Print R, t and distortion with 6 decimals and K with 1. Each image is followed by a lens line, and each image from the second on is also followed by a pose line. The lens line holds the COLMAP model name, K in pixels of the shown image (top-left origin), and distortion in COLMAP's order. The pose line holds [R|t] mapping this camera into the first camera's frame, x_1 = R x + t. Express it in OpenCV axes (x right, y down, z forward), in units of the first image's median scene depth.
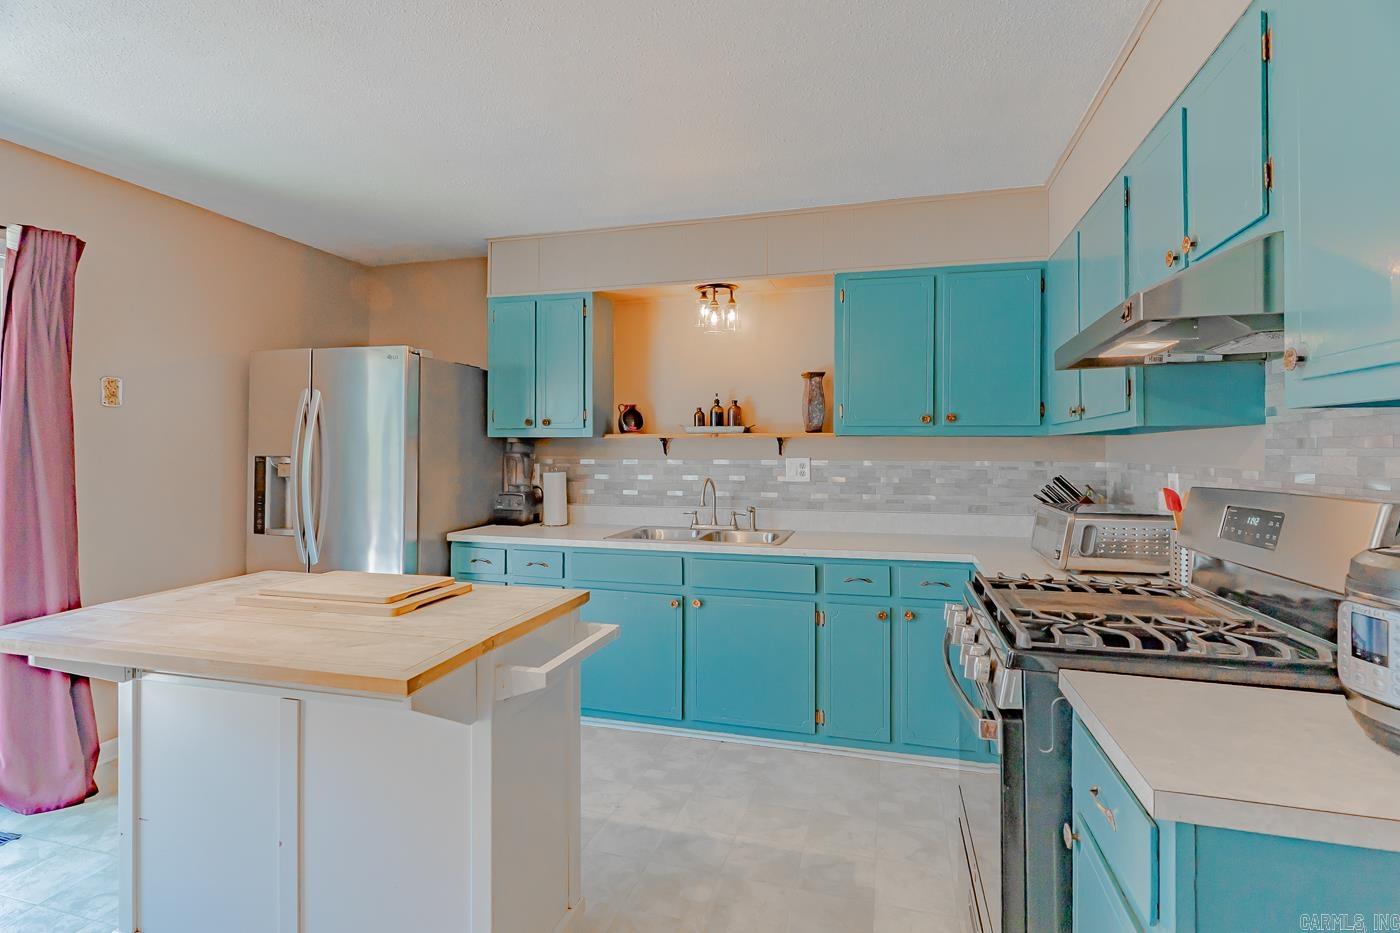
lens RADIAL K [[690.3, 0, 699.0], [0, 690.3, 448.1], [0, 0, 1]] dist [0.001399, -0.000132]
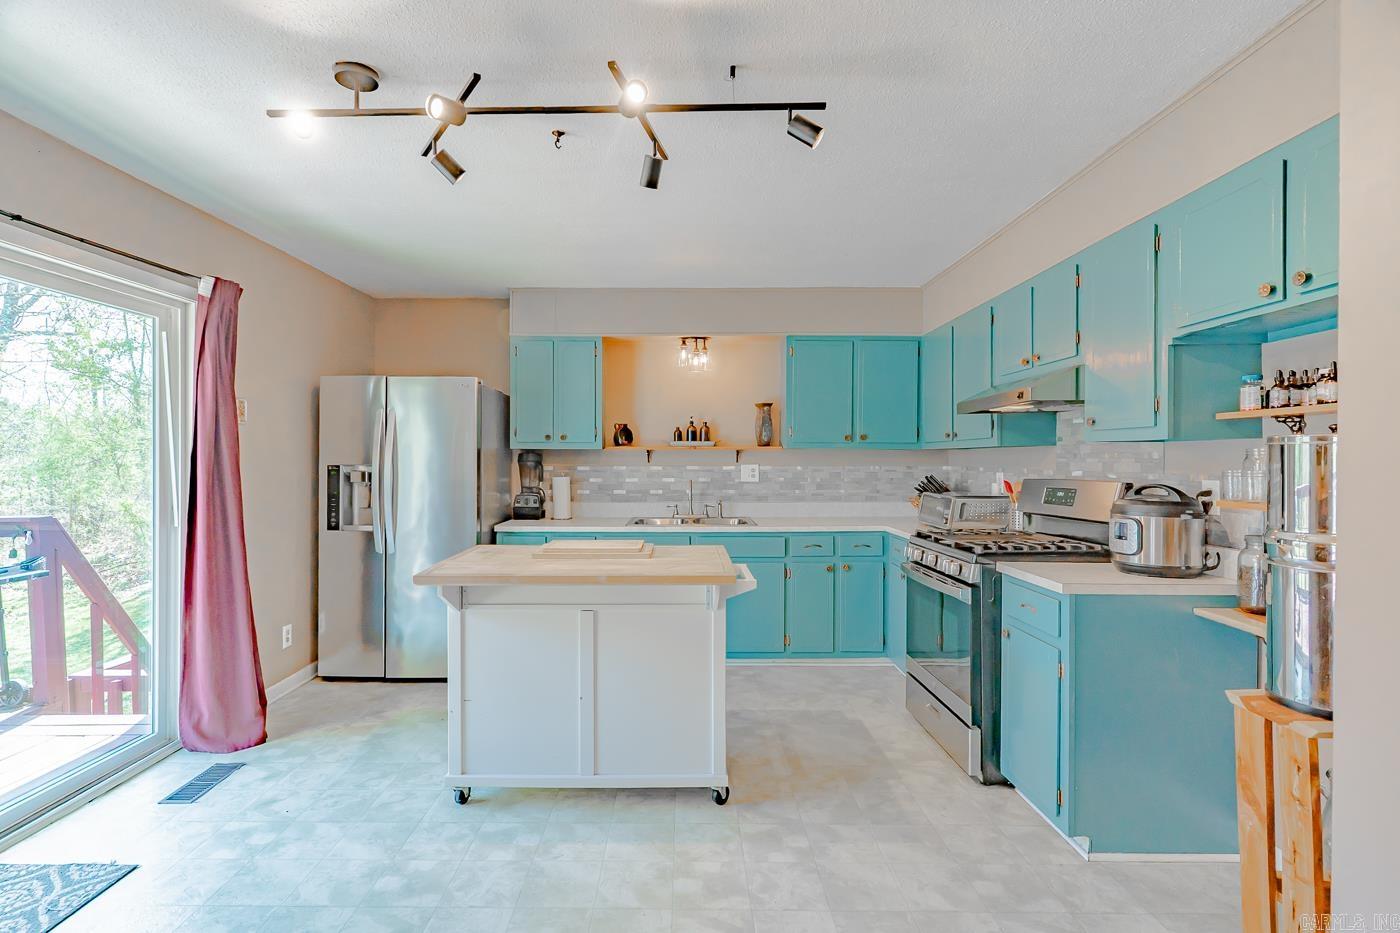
lens RADIAL K [[664.1, 0, 700.0], [0, 664.1, 466.5], [0, 0, 1]] dist [-0.001562, -0.000103]
pose [[0.961962, -0.005108, 0.273134, -0.327220], [0.000553, 0.999860, 0.016752, -0.004104], [-0.273181, -0.015964, 0.961830, -0.257643]]
